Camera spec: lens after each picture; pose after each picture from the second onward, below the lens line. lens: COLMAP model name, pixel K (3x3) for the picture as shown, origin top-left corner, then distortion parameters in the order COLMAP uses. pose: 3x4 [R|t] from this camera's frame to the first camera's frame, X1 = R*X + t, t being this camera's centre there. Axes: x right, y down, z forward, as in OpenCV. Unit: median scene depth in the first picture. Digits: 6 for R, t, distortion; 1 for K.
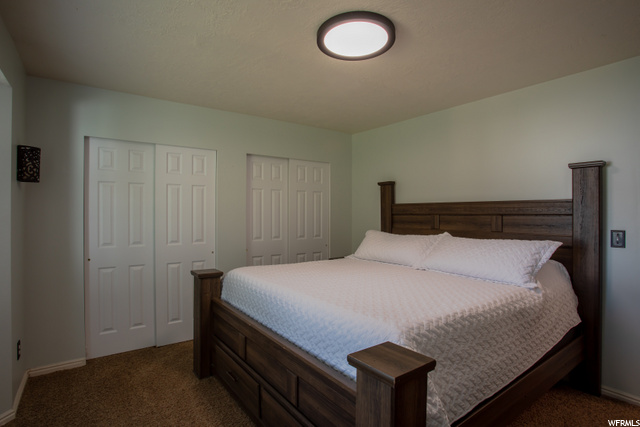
lens RADIAL K [[321.3, 0, 325.2], [0, 321.3, 214.6], [0, 0, 1]] dist [-0.005457, 0.000041]
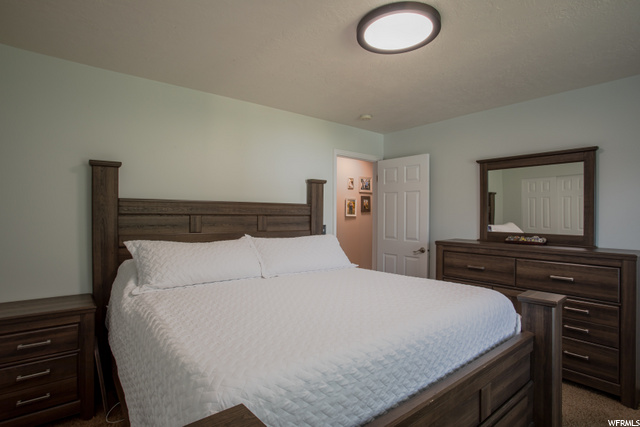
lens RADIAL K [[321.3, 0, 321.8], [0, 321.3, 213.1], [0, 0, 1]] dist [-0.005457, 0.000041]
pose [[-0.020908, 0.004271, 0.999772, -0.498478], [-0.003128, 0.999986, -0.004337, -0.002212], [-0.999777, -0.003218, -0.020895, 0.730181]]
